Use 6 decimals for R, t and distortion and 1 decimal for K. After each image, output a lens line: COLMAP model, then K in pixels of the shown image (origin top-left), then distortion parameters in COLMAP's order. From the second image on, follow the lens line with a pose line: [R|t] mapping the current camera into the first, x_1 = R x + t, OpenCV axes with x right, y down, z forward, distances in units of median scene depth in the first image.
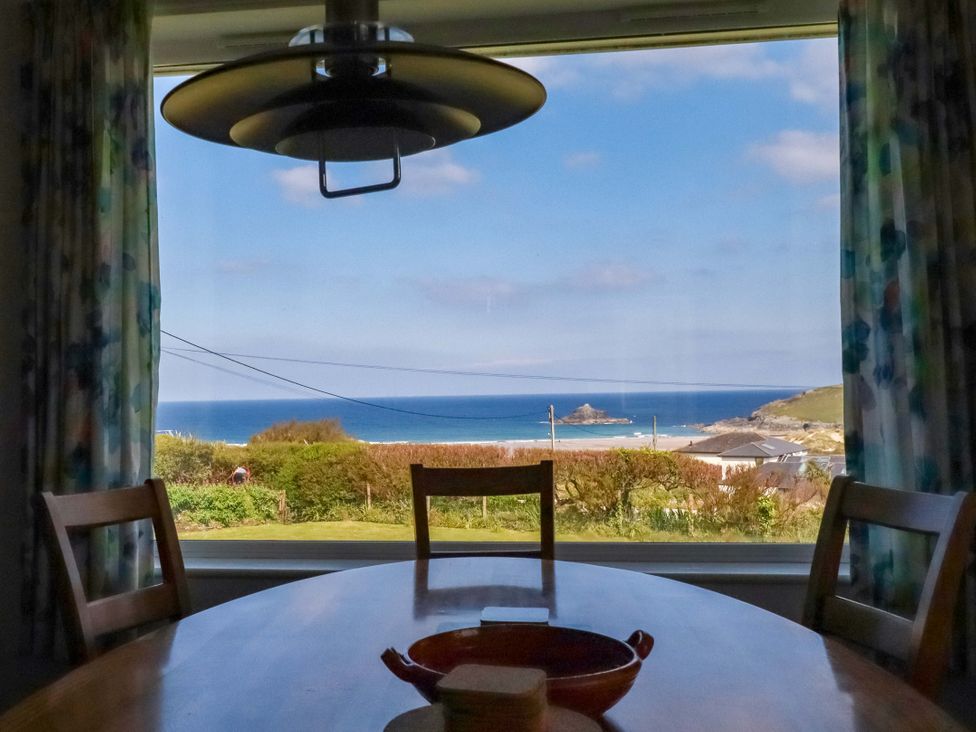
lens RADIAL K [[1074.2, 0, 361.0], [0, 1074.2, 363.3], [0, 0, 1]] dist [0.003123, -0.003558]
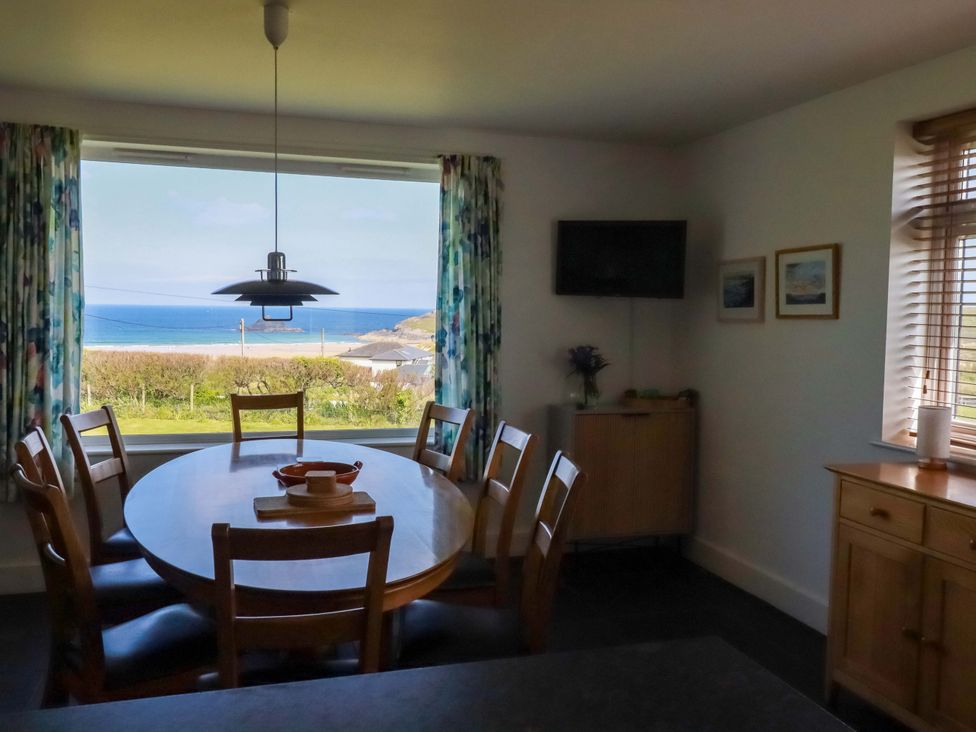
lens RADIAL K [[868.4, 0, 488.2], [0, 868.4, 361.3], [0, 0, 1]] dist [0.011767, -0.004475]
pose [[0.897813, 0.004598, 0.440352, -0.225774], [-0.044194, 0.995838, 0.079707, -0.109748], [-0.438153, -0.091022, 0.894280, -0.605394]]
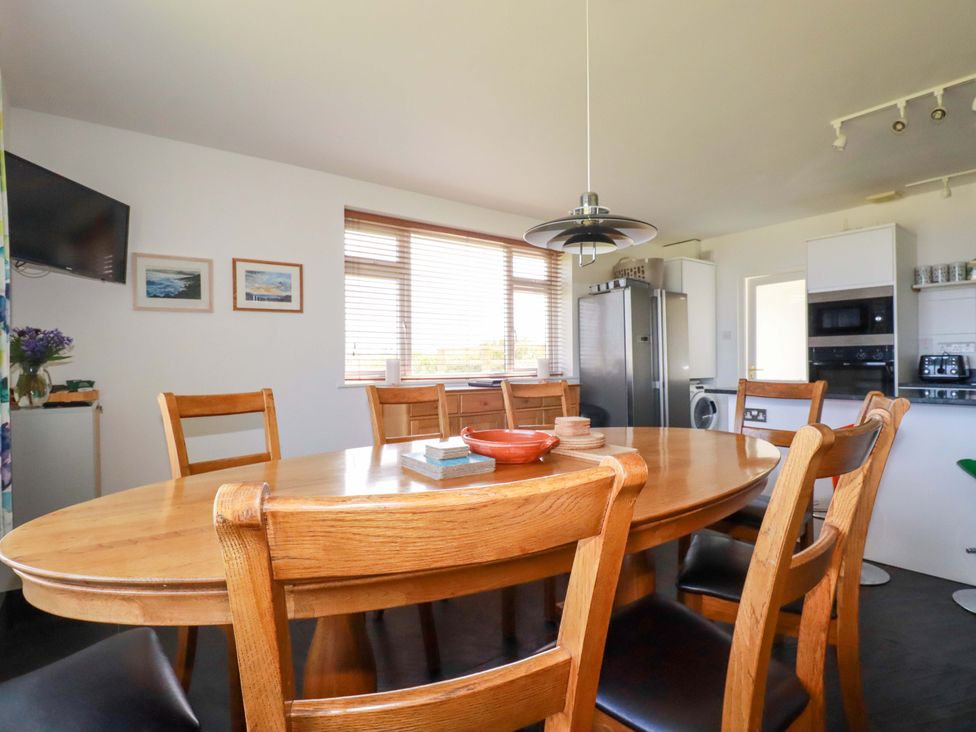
lens RADIAL K [[510.6, 0, 486.0], [0, 510.6, 360.8], [0, 0, 1]] dist [-0.000141, -0.015537]
pose [[-0.716827, 0.027903, 0.696692, -0.309243], [0.003149, 0.999318, -0.036783, 0.065167], [-0.697244, -0.024173, -0.716427, 0.898909]]
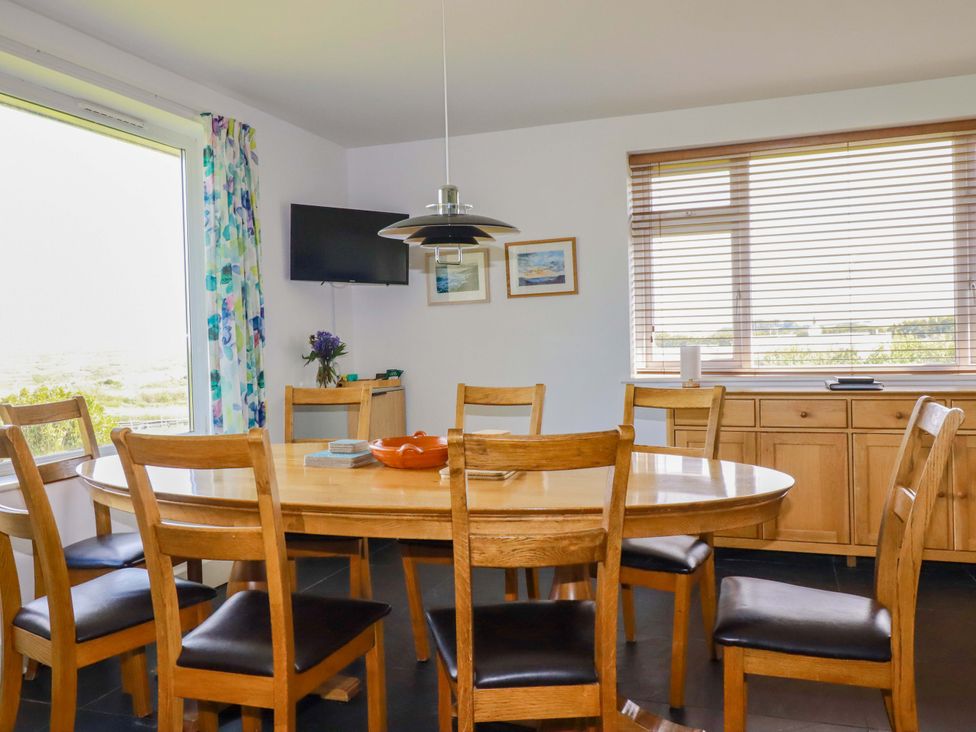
lens RADIAL K [[829.2, 0, 487.1], [0, 829.2, 360.3], [0, 0, 1]] dist [0.004094, 0.008384]
pose [[0.186141, -0.006343, 0.982503, -0.835762], [-0.005657, 0.999956, 0.007527, 0.028978], [-0.982507, -0.006959, 0.186097, 0.215098]]
